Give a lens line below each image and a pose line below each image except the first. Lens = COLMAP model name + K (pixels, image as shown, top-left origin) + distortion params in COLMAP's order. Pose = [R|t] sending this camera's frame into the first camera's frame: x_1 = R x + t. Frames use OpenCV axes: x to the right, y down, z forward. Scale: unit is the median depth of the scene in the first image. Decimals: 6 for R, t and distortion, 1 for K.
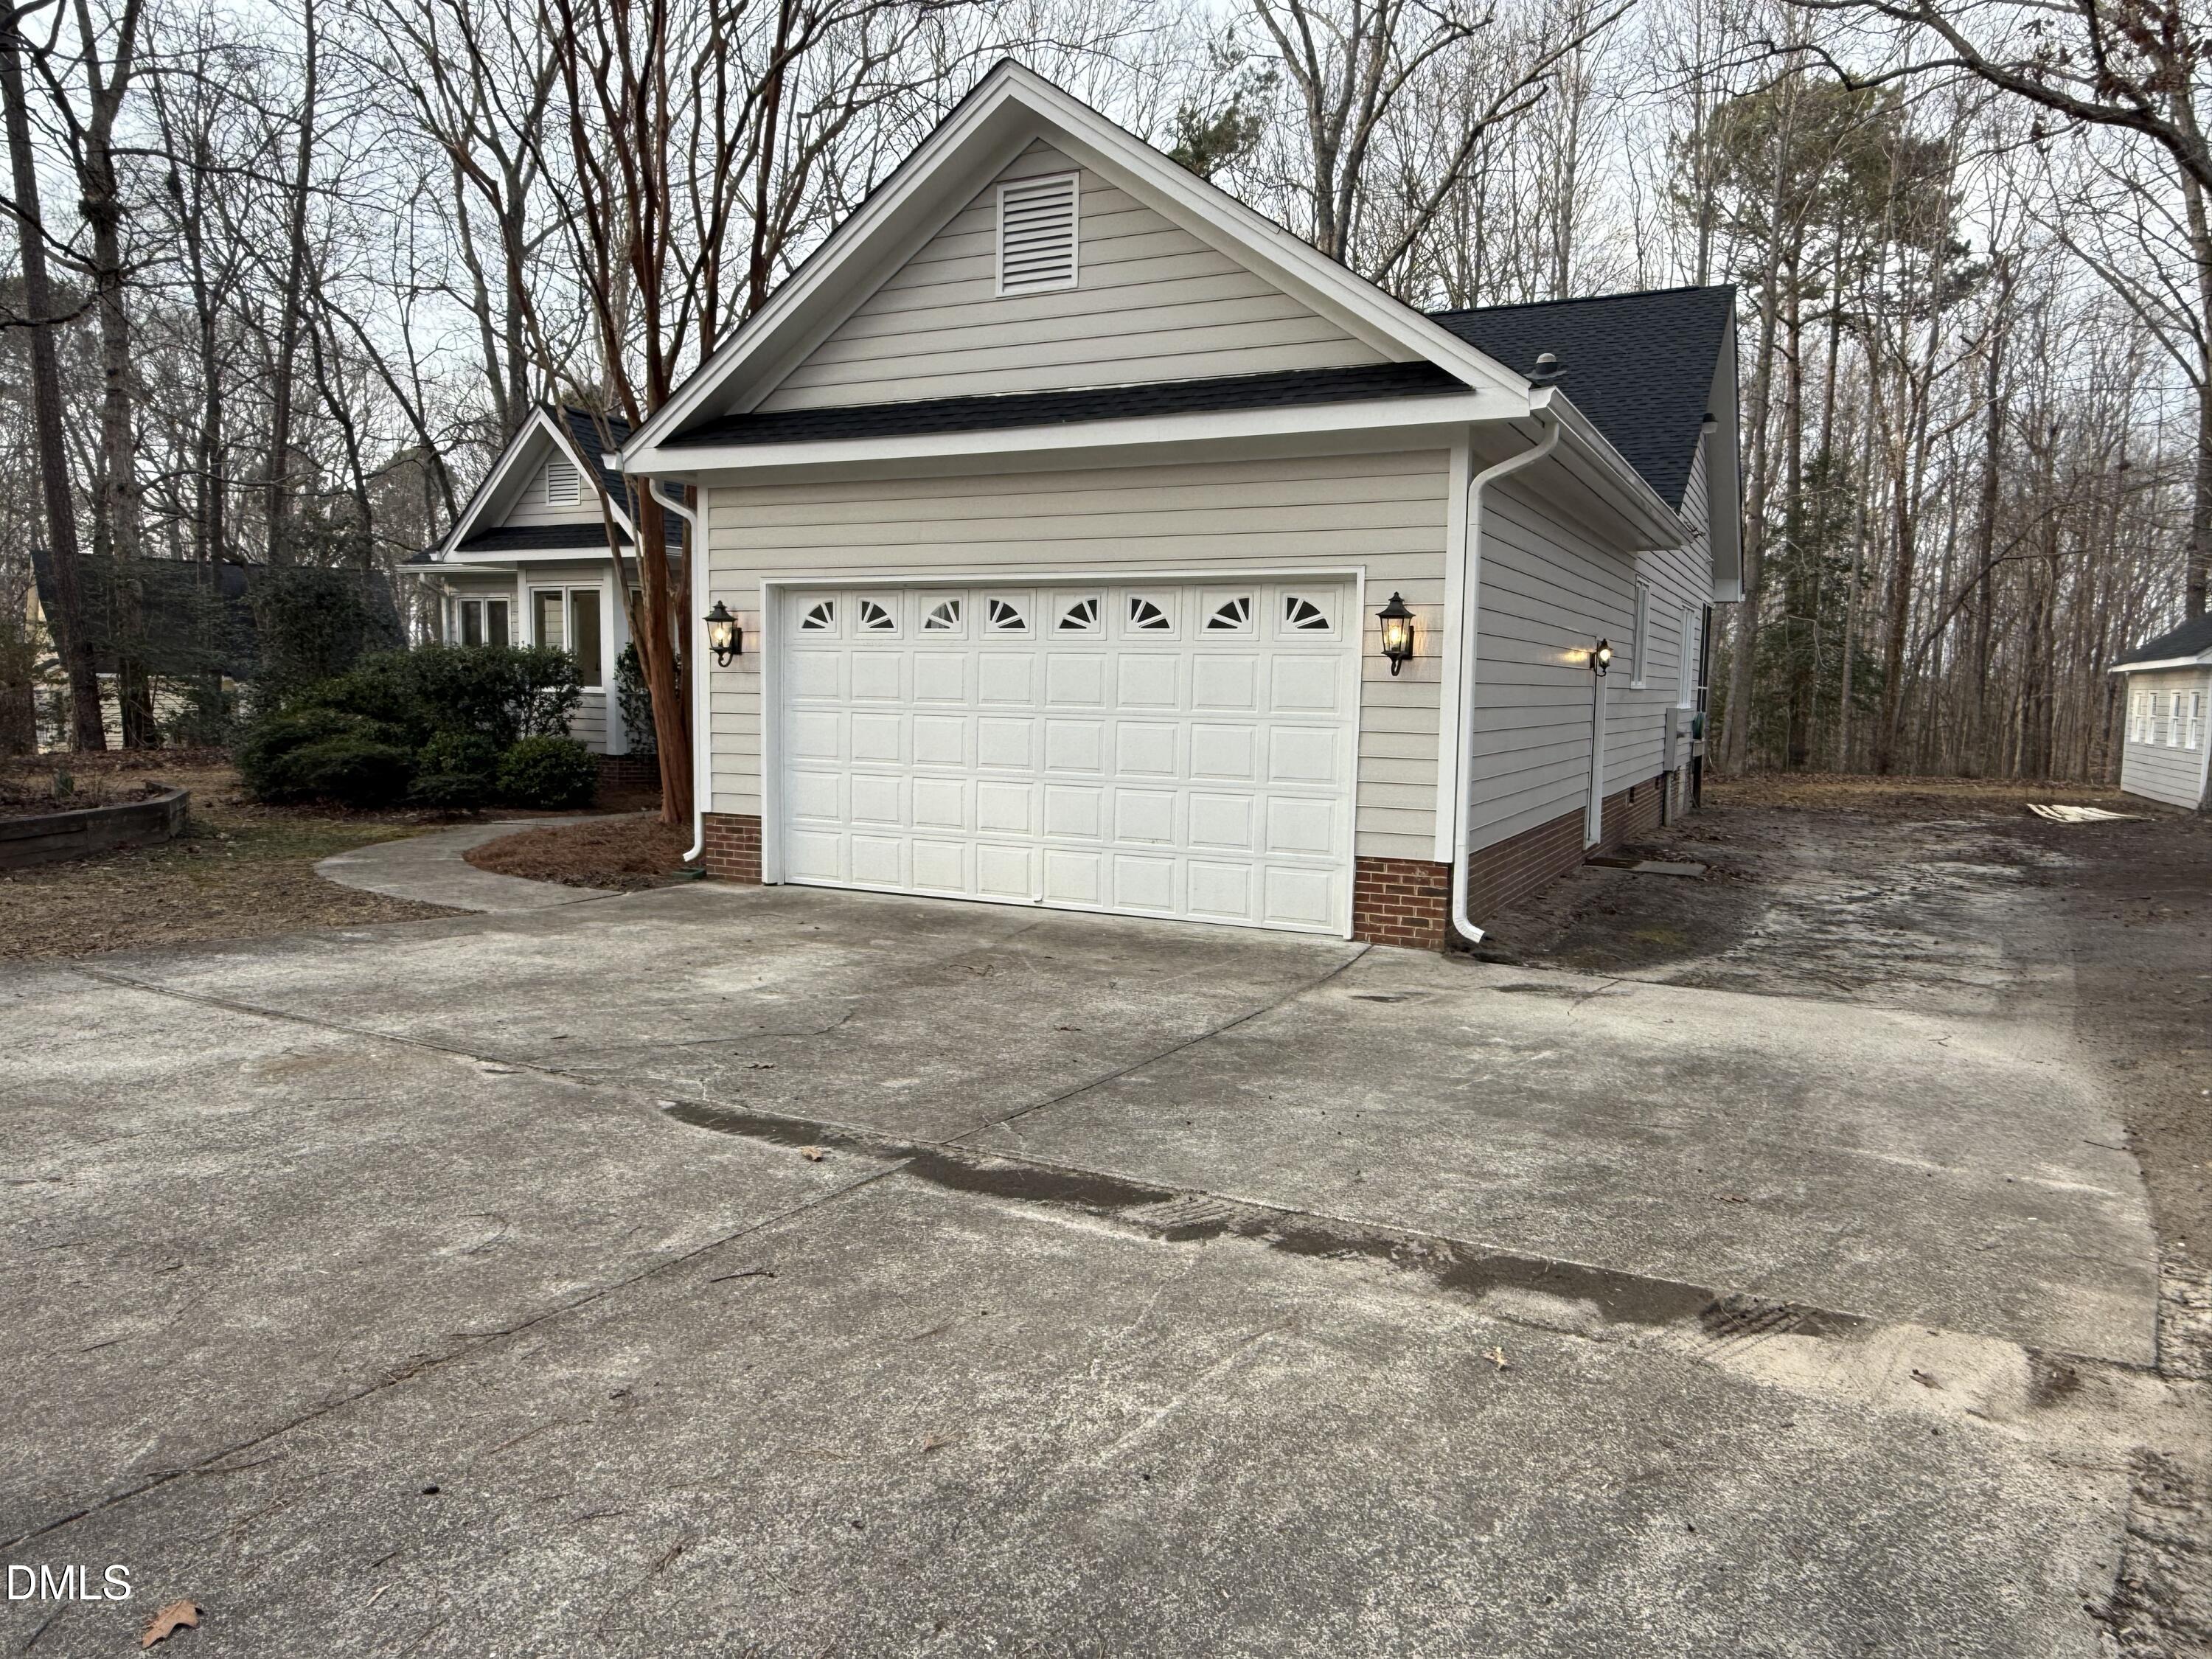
lens RADIAL K [[1503.6, 0, 1114.5], [0, 1503.6, 820.2], [0, 0, 1]] dist [-0.023390, 0.001608]
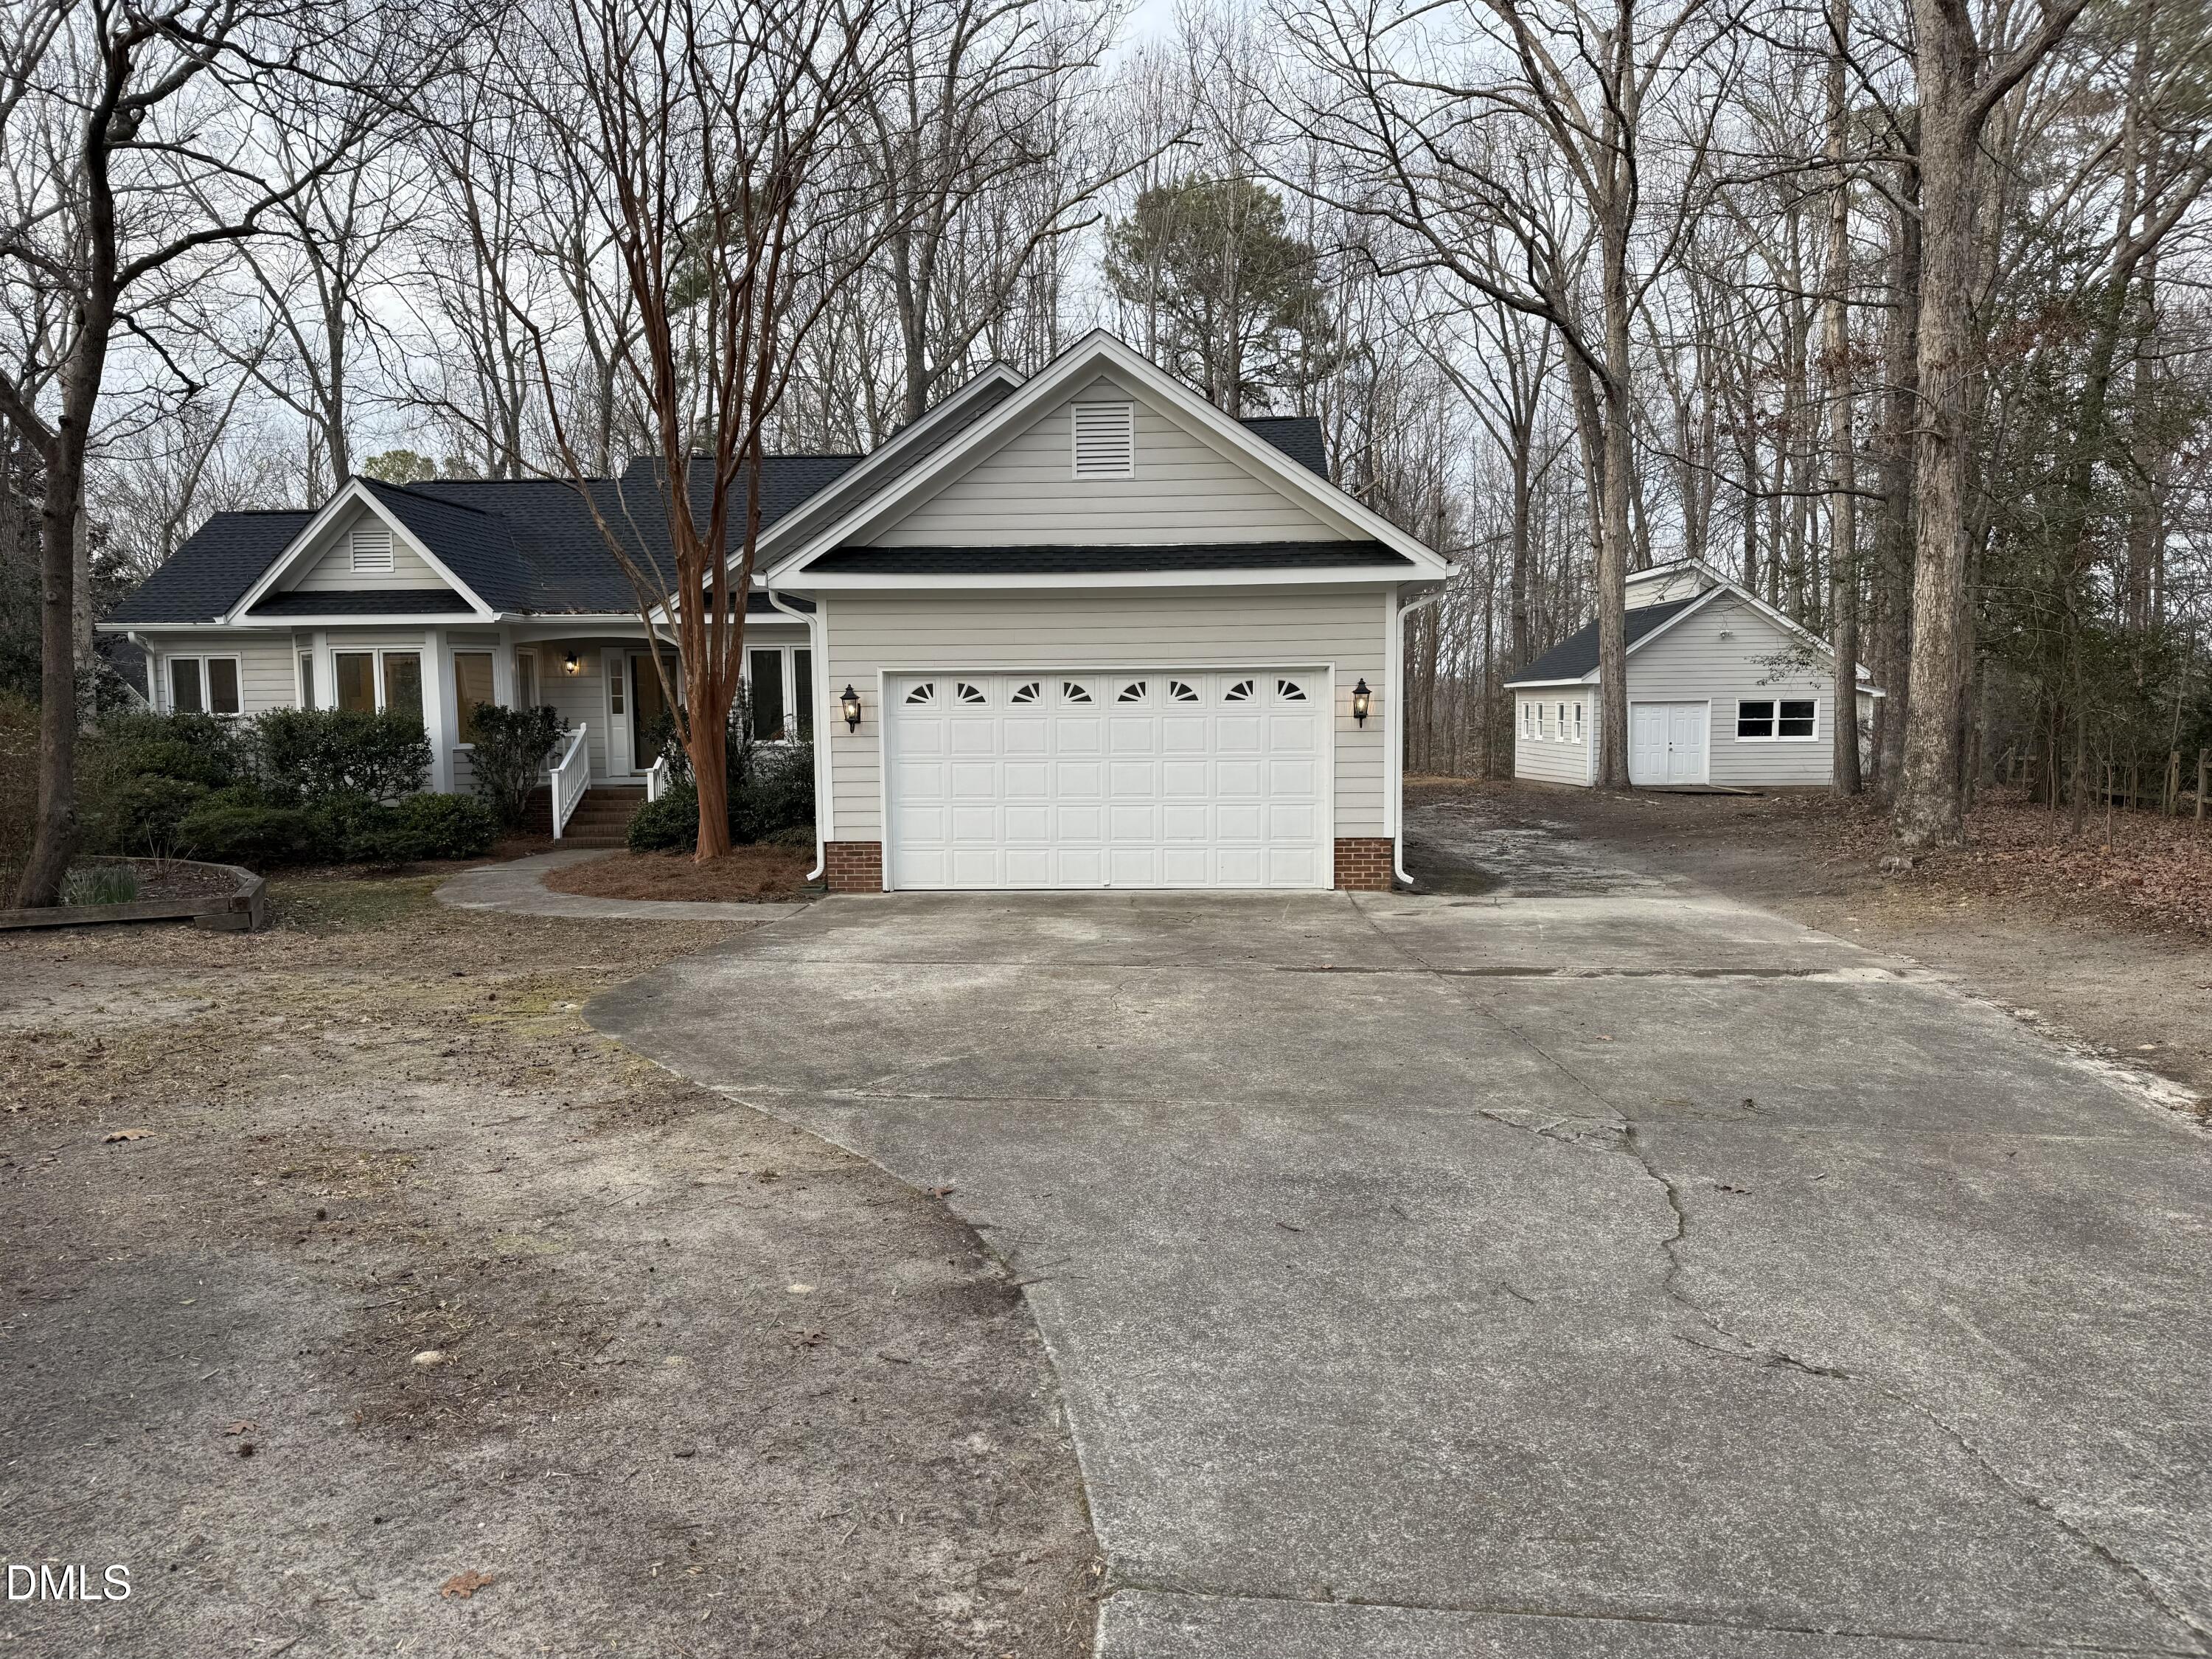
lens RADIAL K [[1538.3, 0, 1128.7], [0, 1538.3, 839.2], [0, 0, 1]] dist [0.005393, -0.010468]
pose [[0.911002, -0.063301, 0.407514, -0.690604], [0.062572, 0.997926, 0.015133, -0.013557], [-0.407626, 0.011712, 0.913074, -0.416827]]
